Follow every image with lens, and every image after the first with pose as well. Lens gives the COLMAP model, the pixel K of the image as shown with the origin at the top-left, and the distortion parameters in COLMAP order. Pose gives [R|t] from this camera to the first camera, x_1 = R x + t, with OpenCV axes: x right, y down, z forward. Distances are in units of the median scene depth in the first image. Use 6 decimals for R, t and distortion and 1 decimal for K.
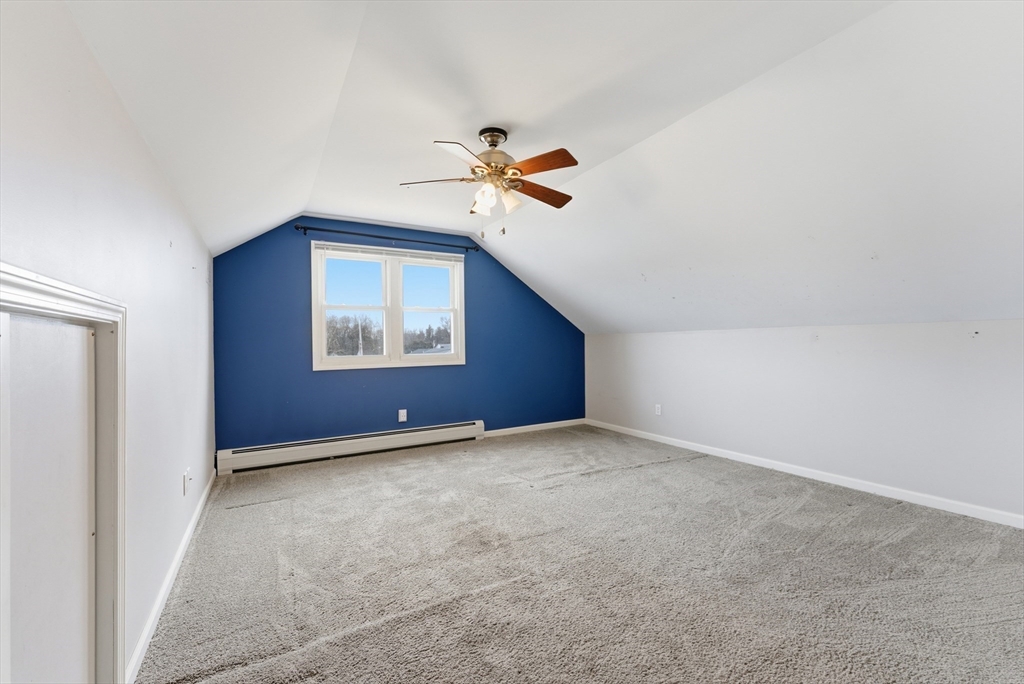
lens RADIAL K [[421.2, 0, 512.0], [0, 421.2, 342.0], [0, 0, 1]] dist [-0.000810, -0.000029]
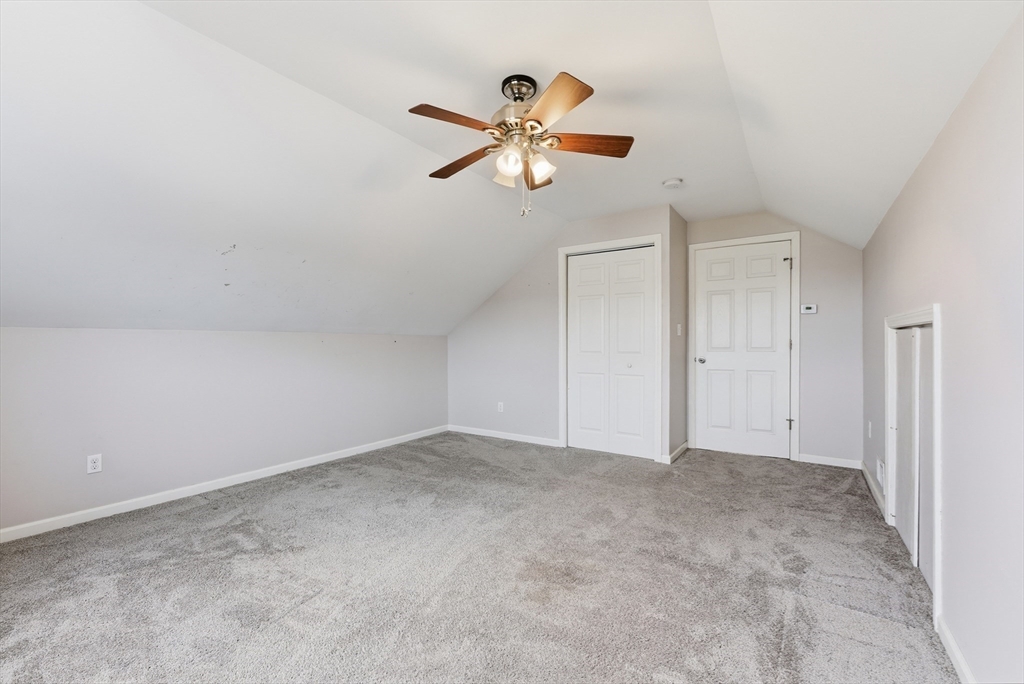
lens RADIAL K [[423.8, 0, 510.3], [0, 423.8, 347.1], [0, 0, 1]] dist [-0.000634, 0.000112]
pose [[-0.423555, 0.009841, 0.905817, -0.513086], [0.004999, 0.999951, -0.008526, 0.012283], [-0.905857, 0.000917, -0.423583, 0.899791]]
